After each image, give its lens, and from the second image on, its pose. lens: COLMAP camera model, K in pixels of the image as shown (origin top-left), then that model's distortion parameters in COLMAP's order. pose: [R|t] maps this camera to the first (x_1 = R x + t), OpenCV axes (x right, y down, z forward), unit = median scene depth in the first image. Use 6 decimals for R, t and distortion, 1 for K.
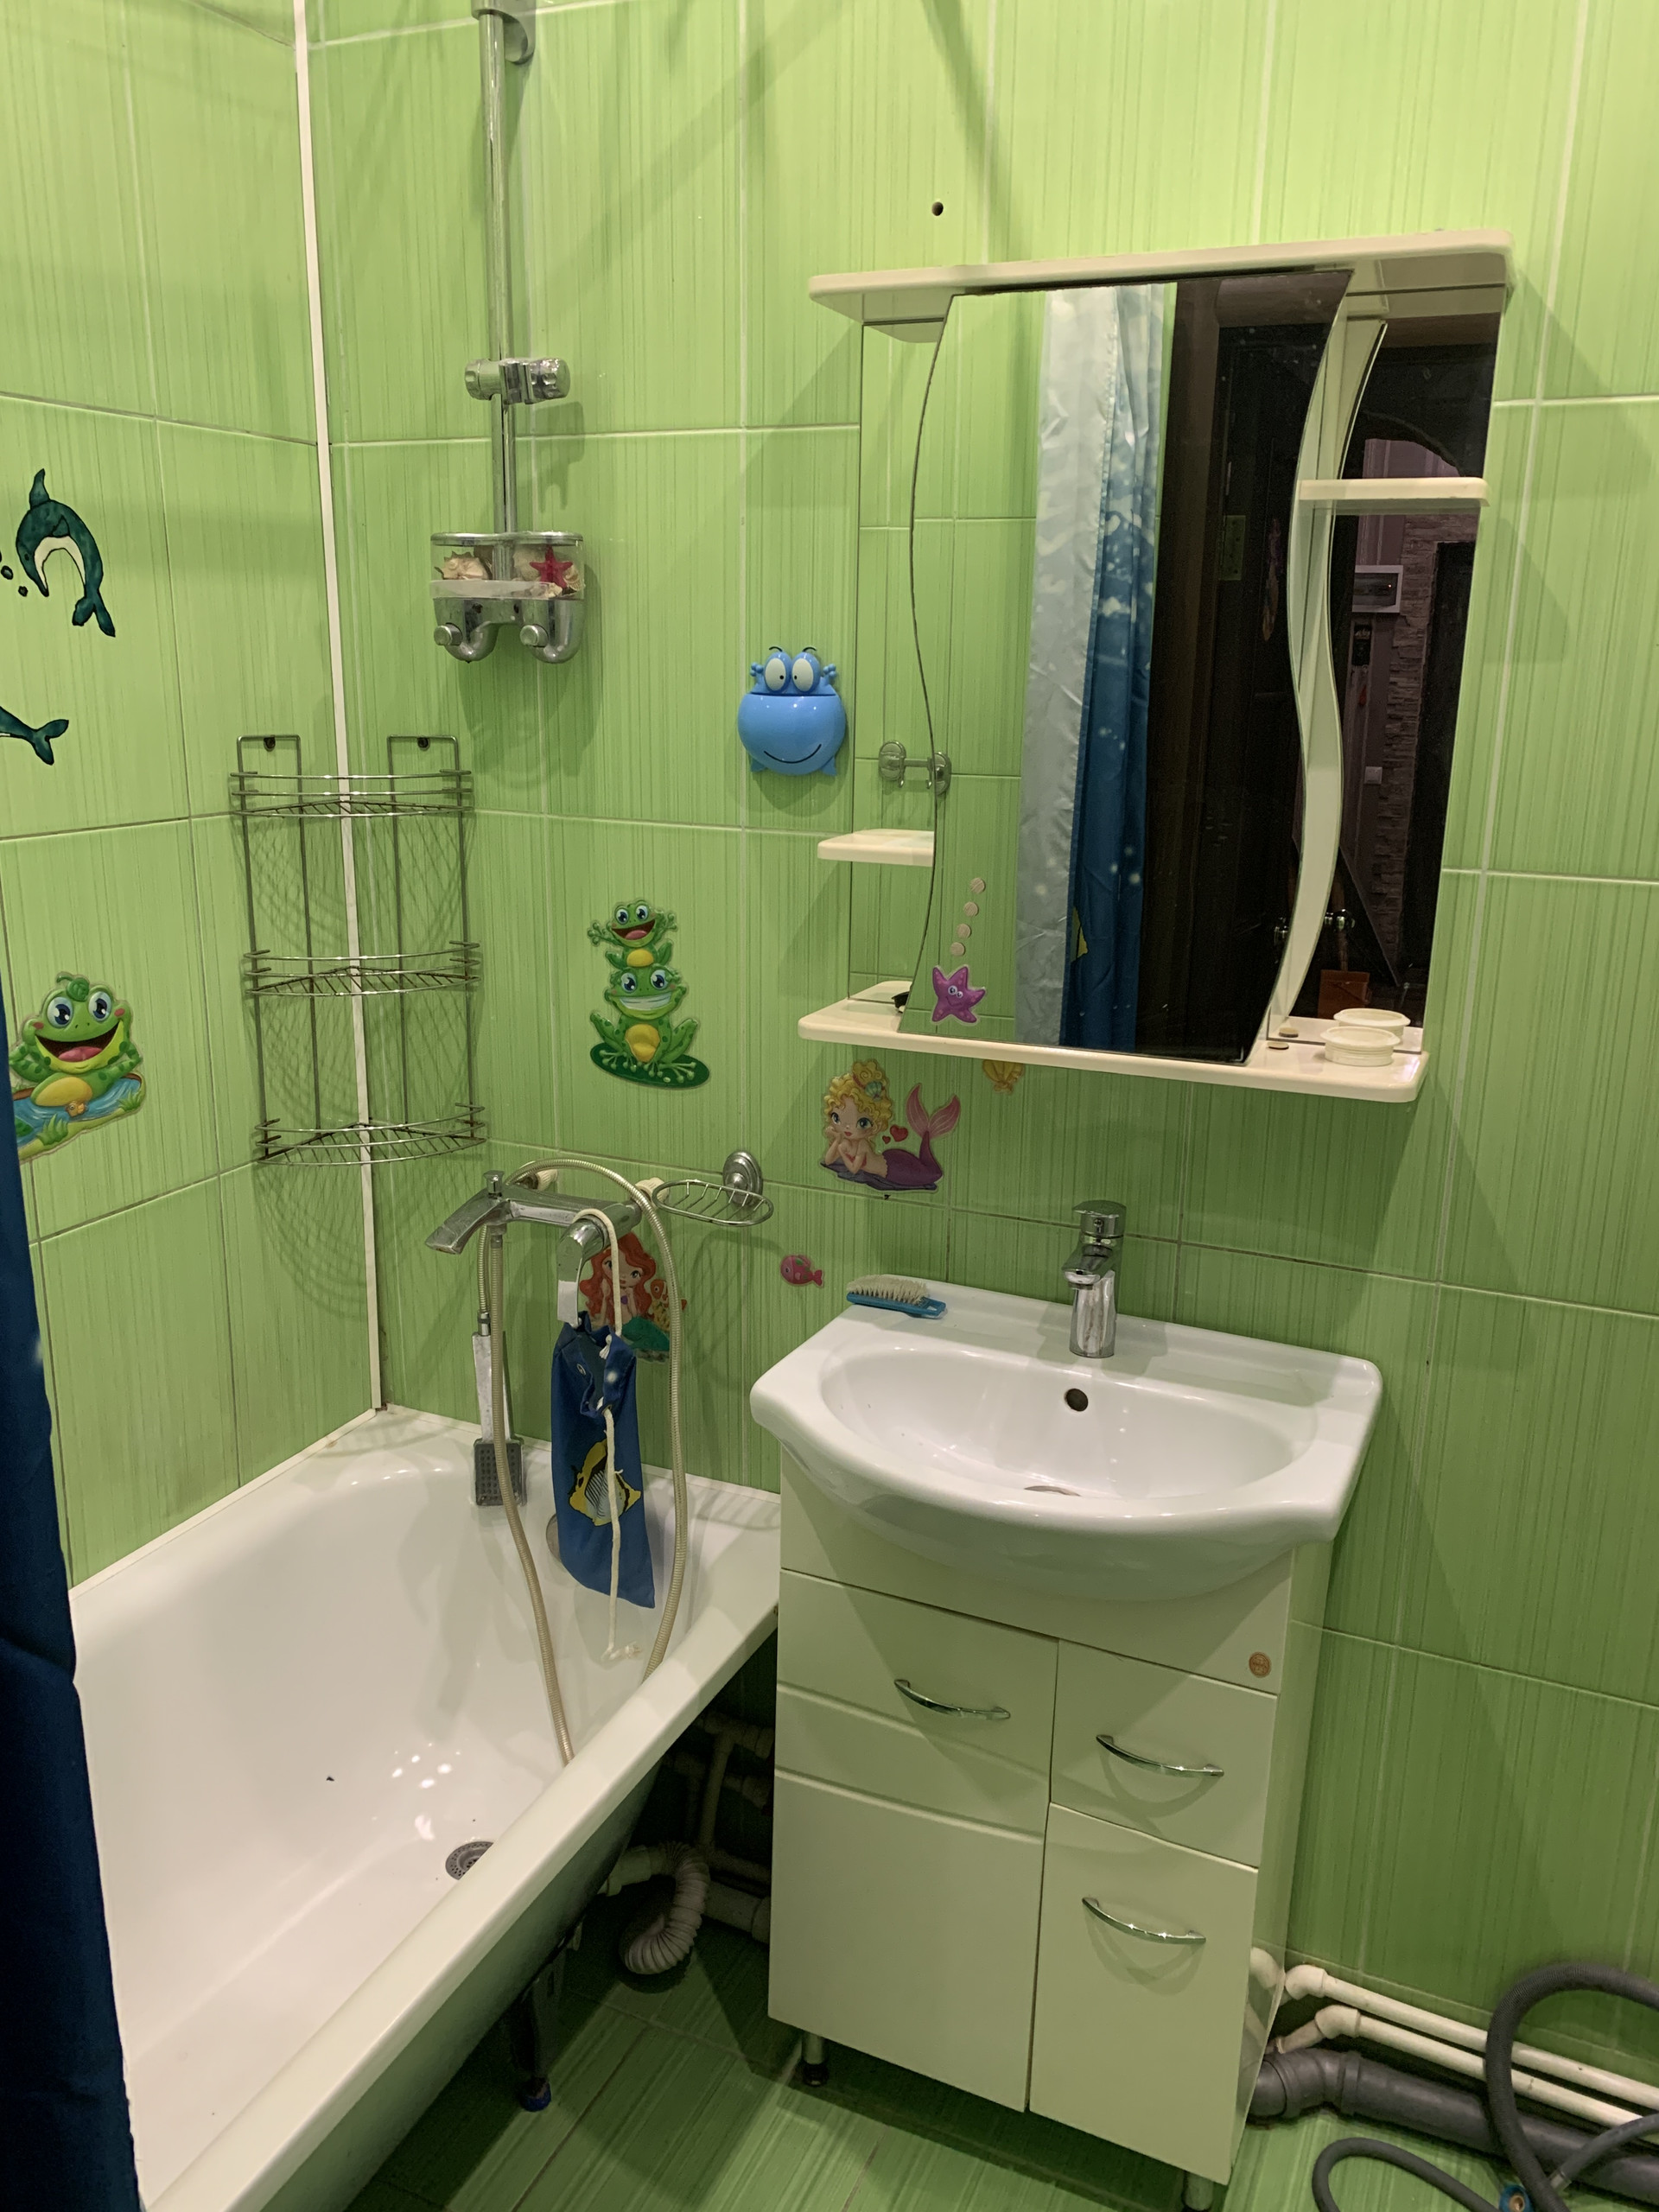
lens RADIAL K [[1676.8, 0, 830.4], [0, 1676.8, 1099.8], [0, 0, 1]] dist [0.009490, -0.015525]
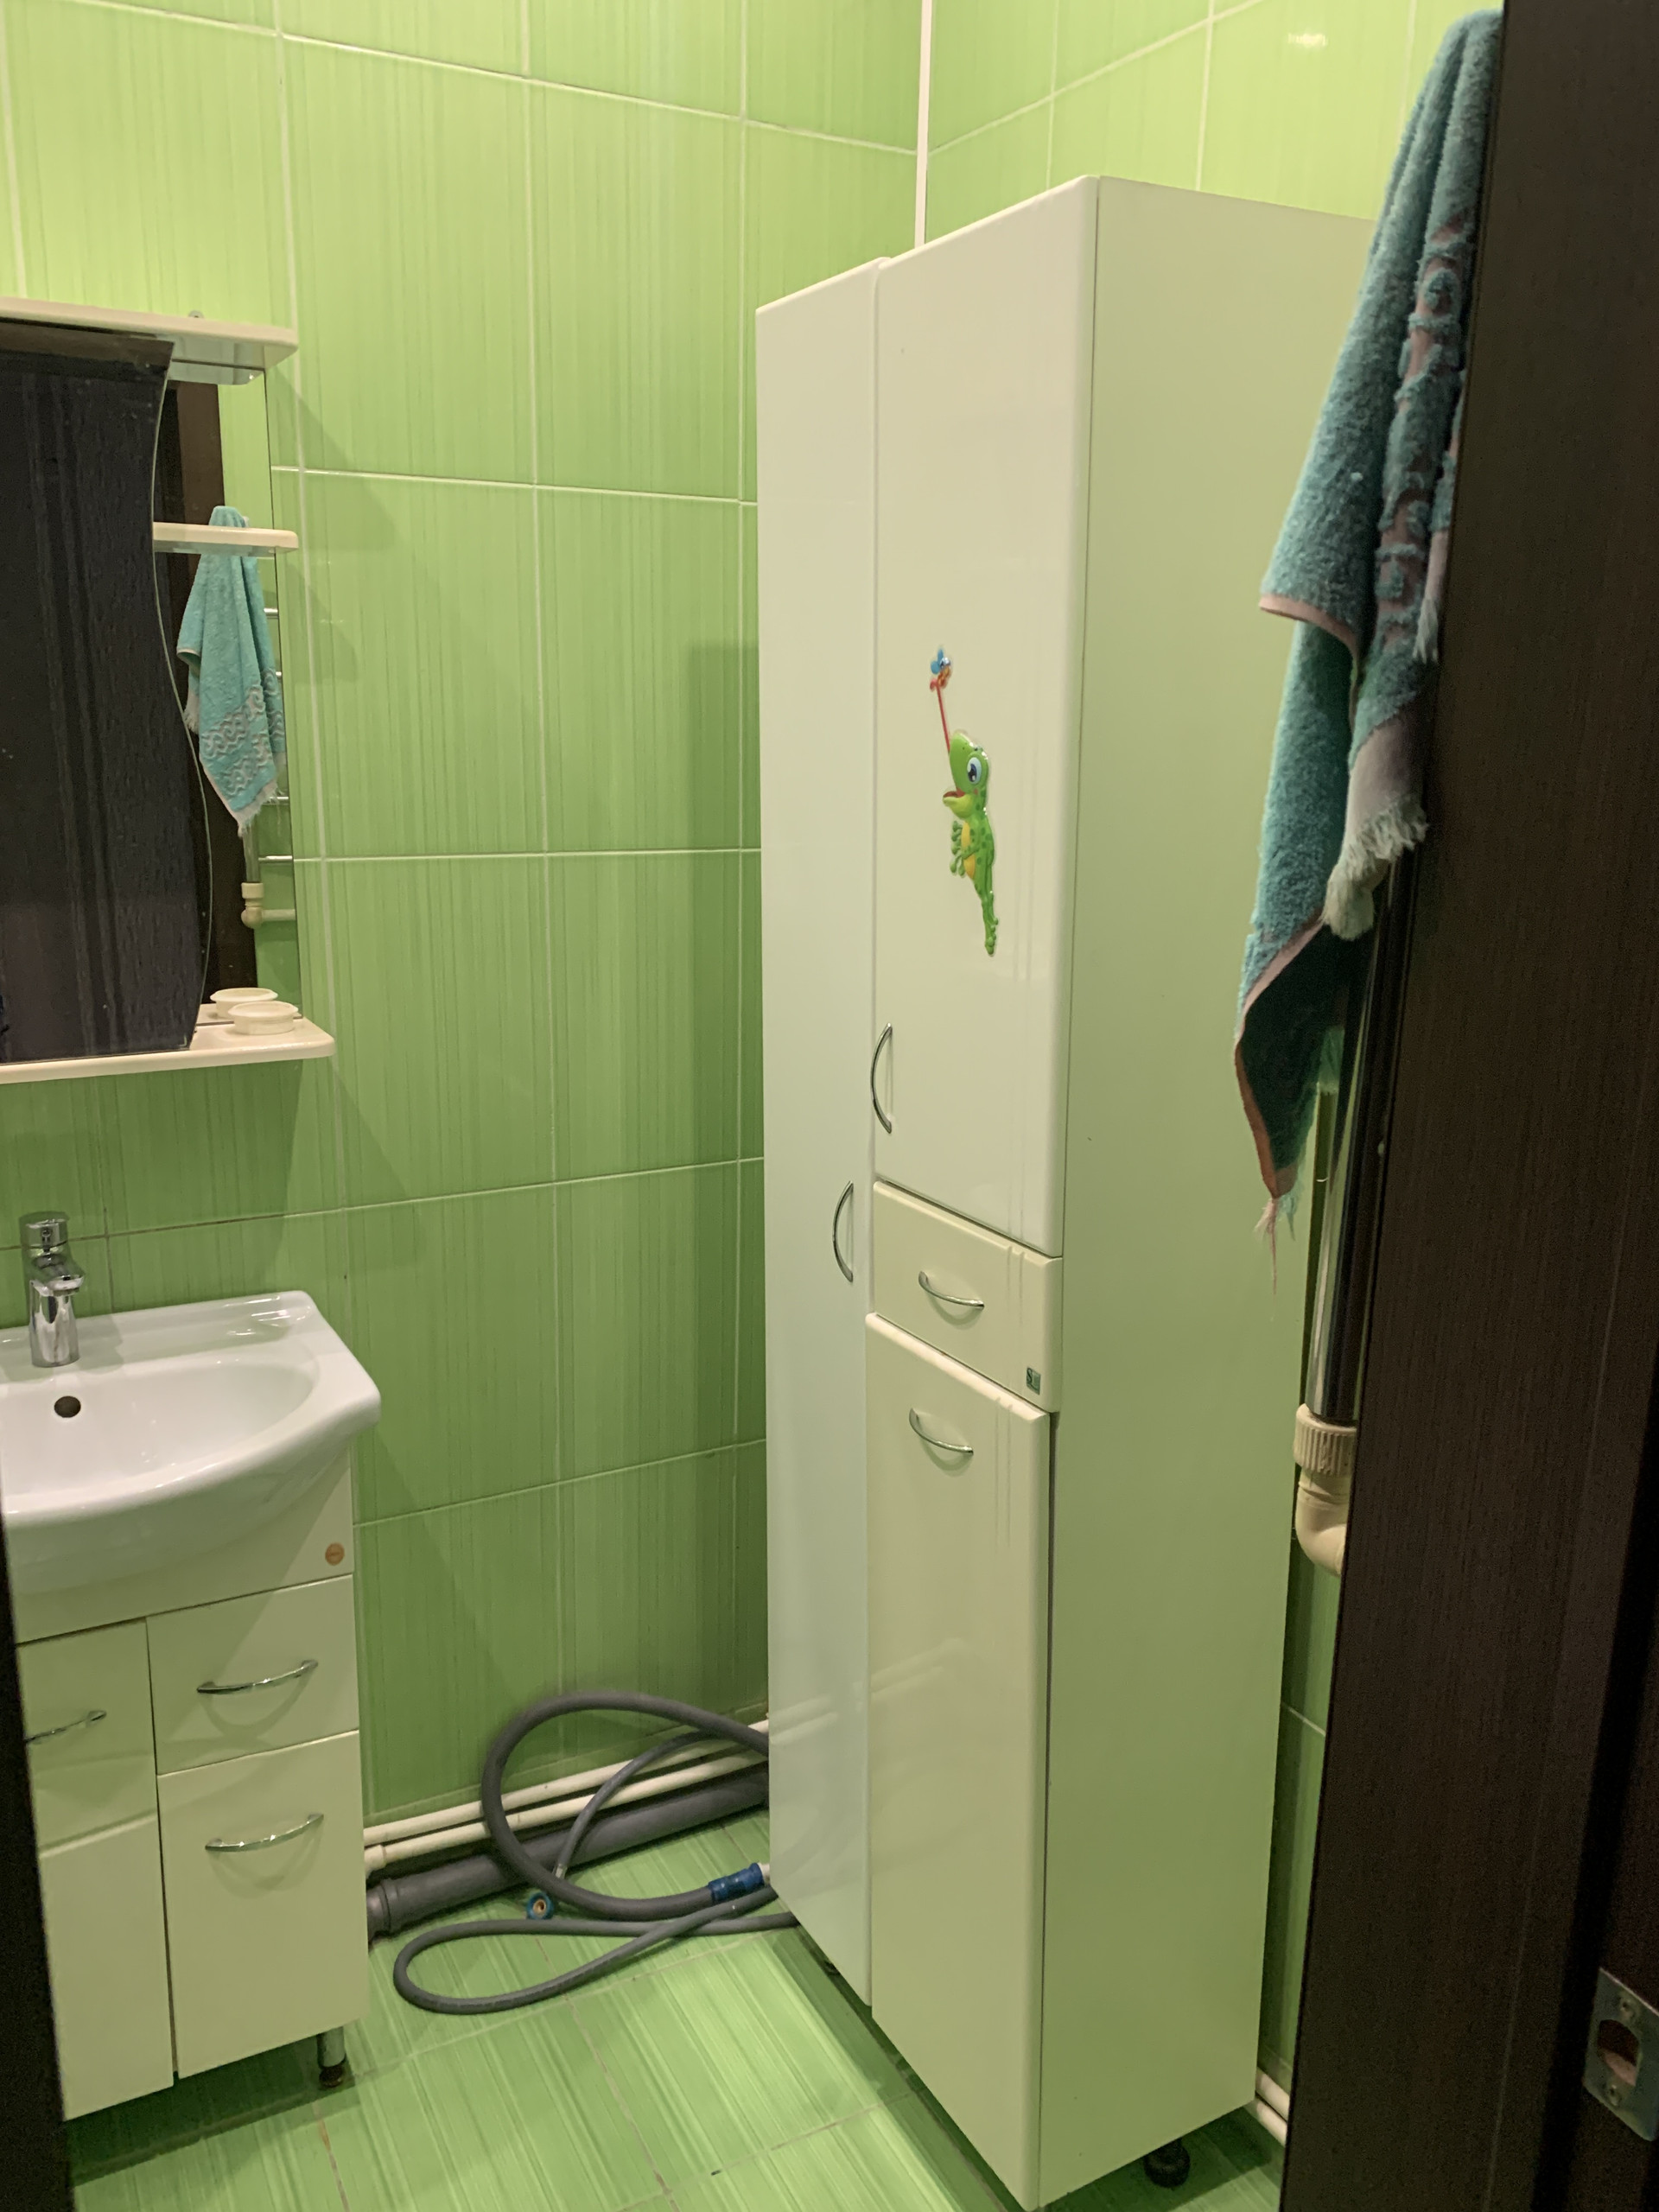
lens RADIAL K [[1676.8, 0, 836.7], [0, 1676.8, 1109.2], [0, 0, 1]] dist [0.009490, -0.015525]
pose [[0.613997, -0.198130, 0.764037, -0.308715], [0.189684, 0.976654, 0.100832, -0.011951], [-0.766177, 0.083015, 0.637245, -0.024096]]
